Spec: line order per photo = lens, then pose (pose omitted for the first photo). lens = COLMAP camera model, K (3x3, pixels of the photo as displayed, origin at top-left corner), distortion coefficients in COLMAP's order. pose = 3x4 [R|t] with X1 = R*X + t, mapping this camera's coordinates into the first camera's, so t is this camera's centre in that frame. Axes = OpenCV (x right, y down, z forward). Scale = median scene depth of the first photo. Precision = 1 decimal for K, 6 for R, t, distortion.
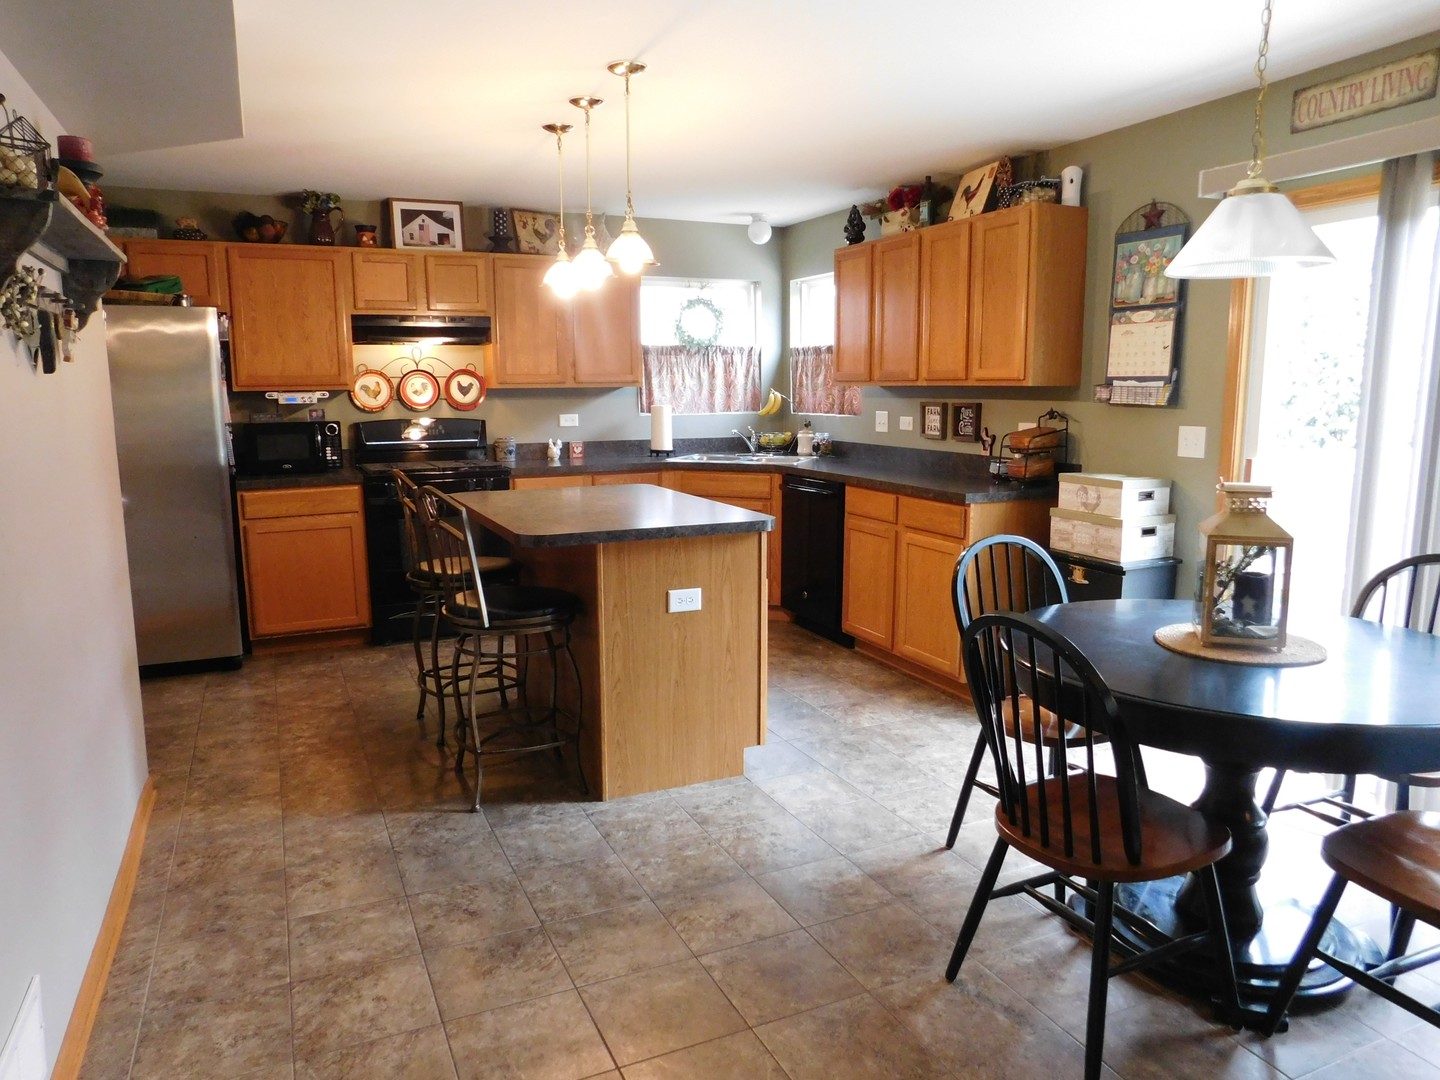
lens RADIAL K [[981.7, 0, 720.0], [0, 981.7, 540.0], [0, 0, 1]] dist [-0.065496, 0.061738]
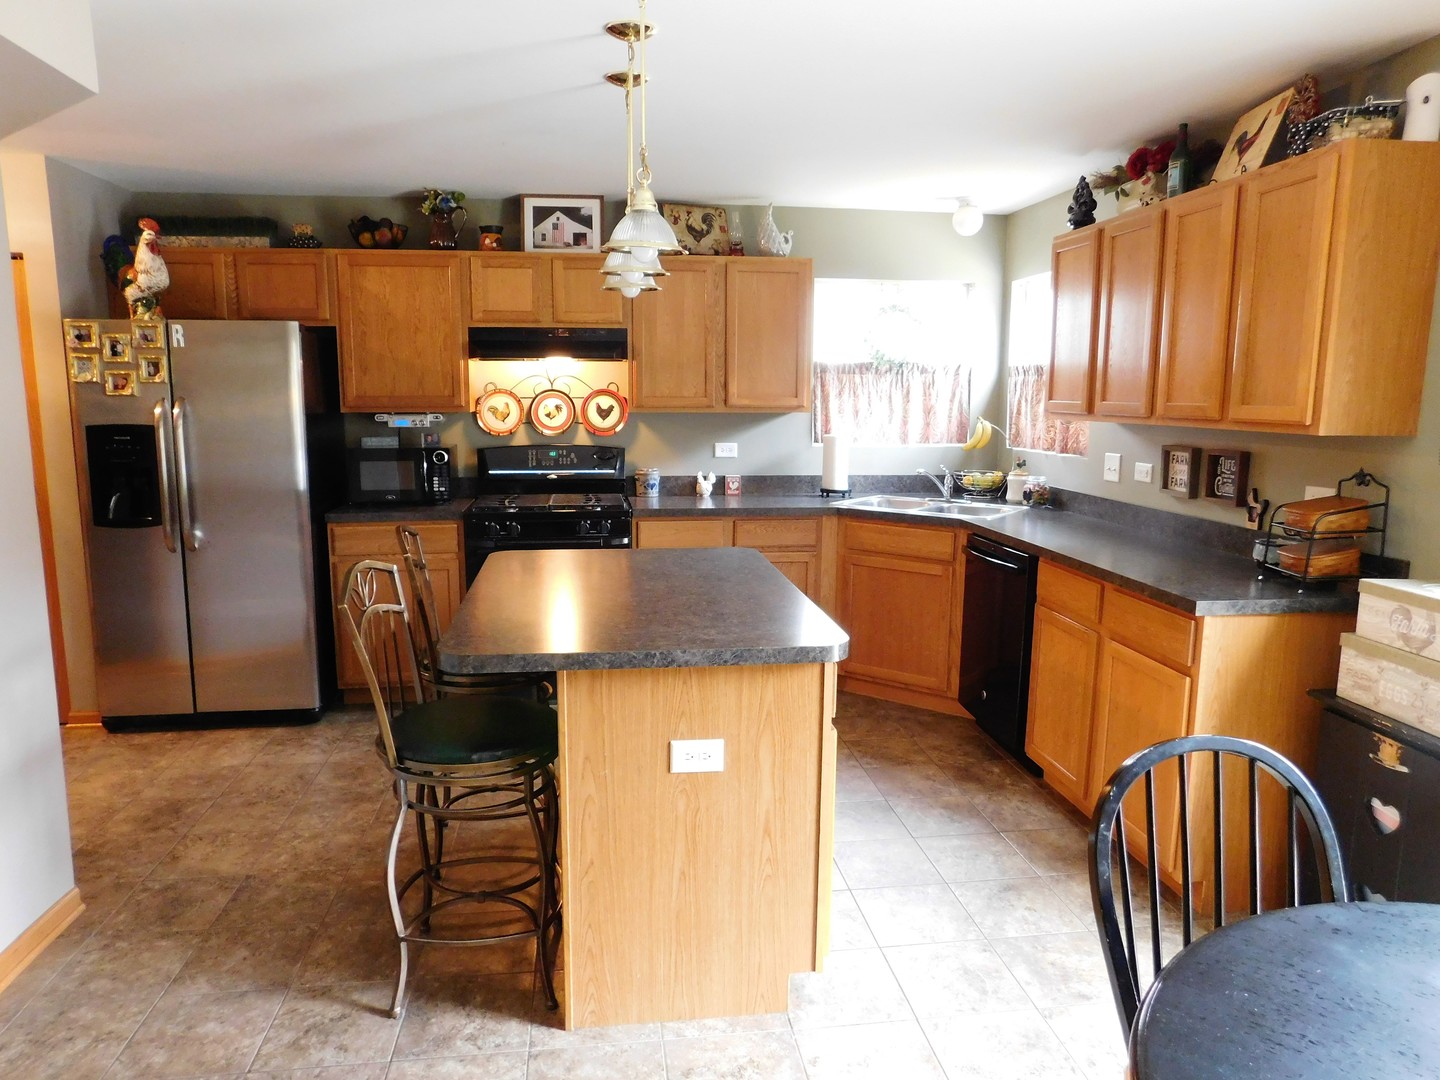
lens RADIAL K [[963.4, 0, 720.0], [0, 963.4, 540.0], [0, 0, 1]] dist [-0.064432, 0.066671]
pose [[0.955798, 0.055455, -0.288748, 0.102092], [-0.056760, 0.998380, 0.003857, -0.056813], [0.288494, 0.012702, 0.957397, 0.241103]]
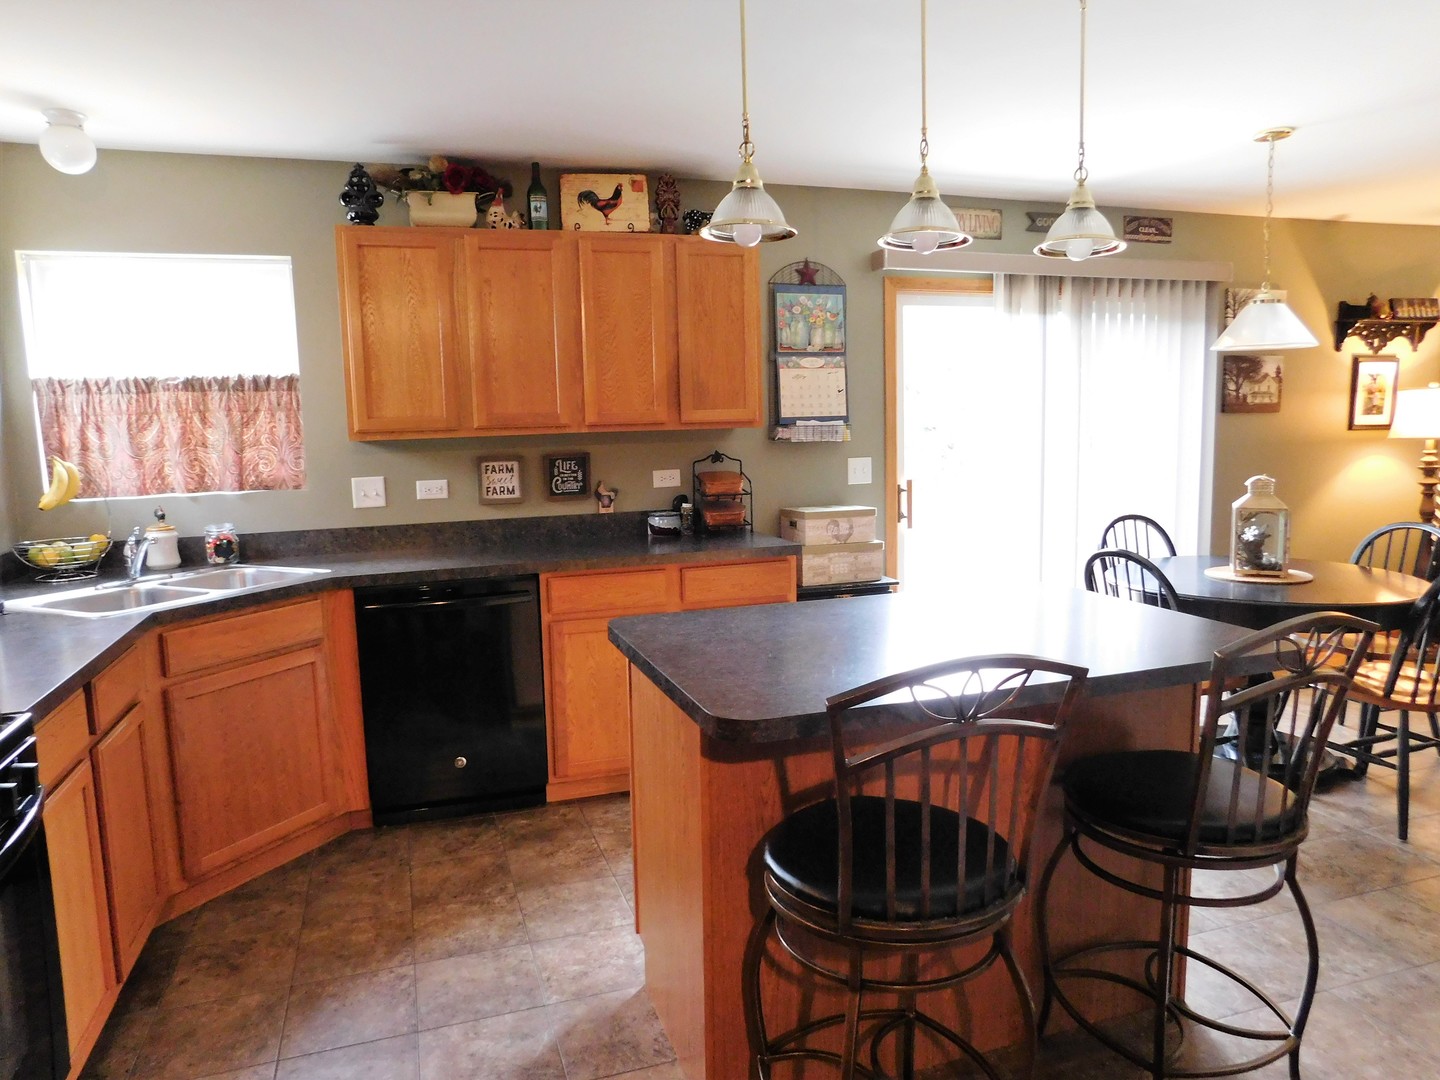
lens RADIAL K [[981.7, 0, 720.0], [0, 981.7, 540.0], [0, 0, 1]] dist [-0.065496, 0.061738]
pose [[0.094291, -0.116992, 0.988647, -0.525873], [0.180565, 0.978610, 0.098583, -0.122186], [-0.979033, 0.169220, 0.113399, 0.763021]]
